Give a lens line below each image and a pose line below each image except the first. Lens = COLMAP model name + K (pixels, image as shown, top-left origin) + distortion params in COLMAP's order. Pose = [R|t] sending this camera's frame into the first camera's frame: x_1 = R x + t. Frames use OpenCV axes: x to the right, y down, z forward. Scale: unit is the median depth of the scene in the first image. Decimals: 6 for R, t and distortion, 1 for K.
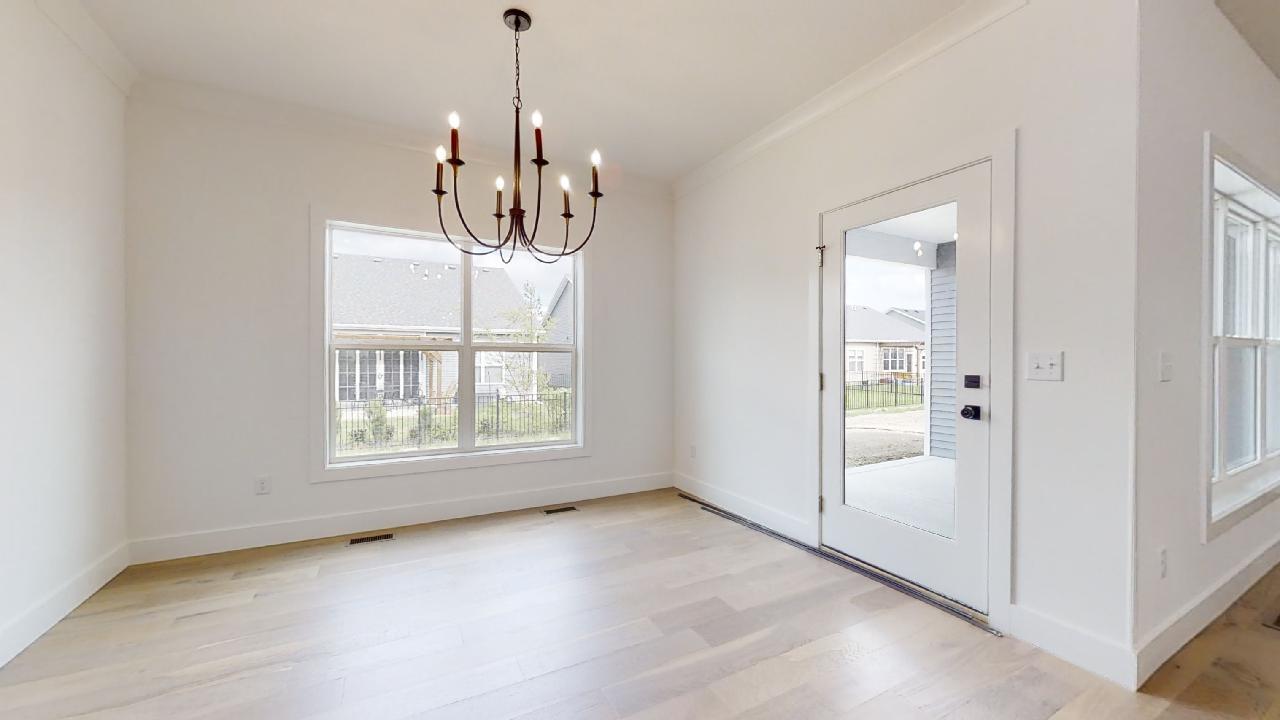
lens RADIAL K [[472.9, 0, 633.4], [0, 472.9, 360.0], [0, 0, 1]] dist [0.000026, 0.000145]
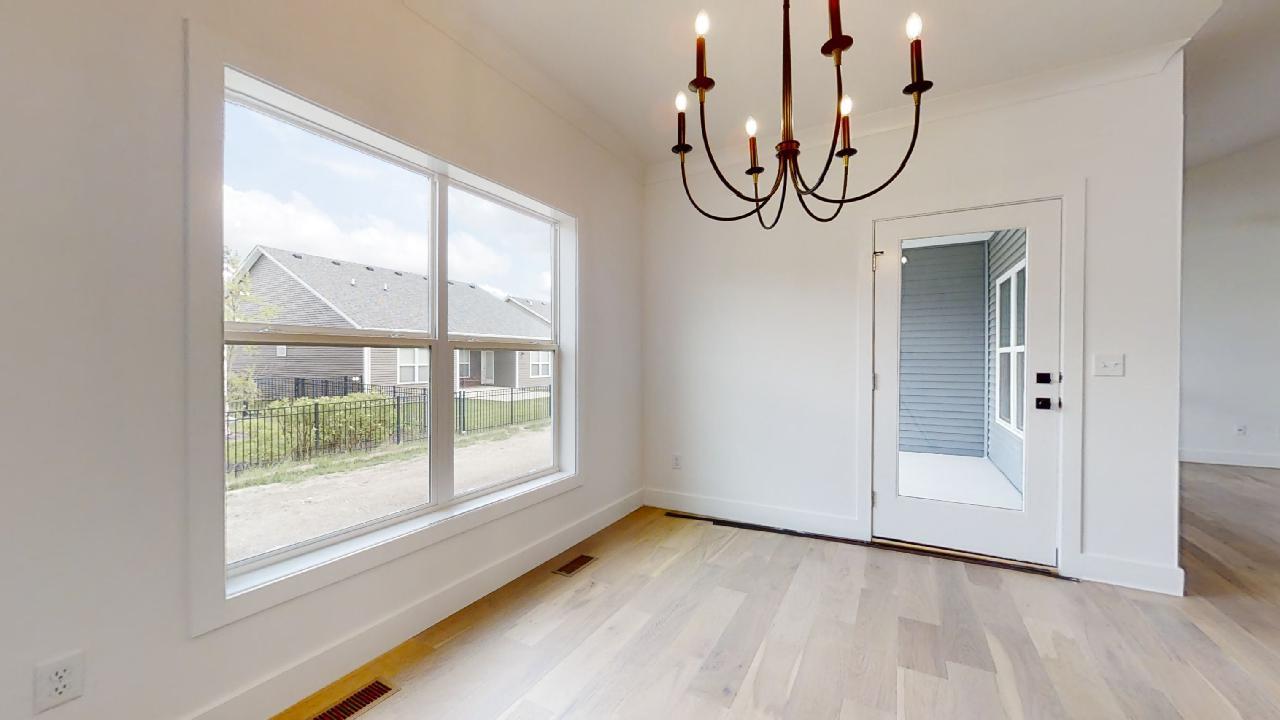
lens RADIAL K [[472.9, 0, 640.3], [0, 472.9, 361.4], [0, 0, 1]] dist [0.000026, 0.000145]
pose [[0.833188, -0.001742, 0.552987, -0.617357], [0.000840, 0.999998, 0.001885, -0.000323], [-0.552989, -0.001106, 0.833188, 0.420897]]
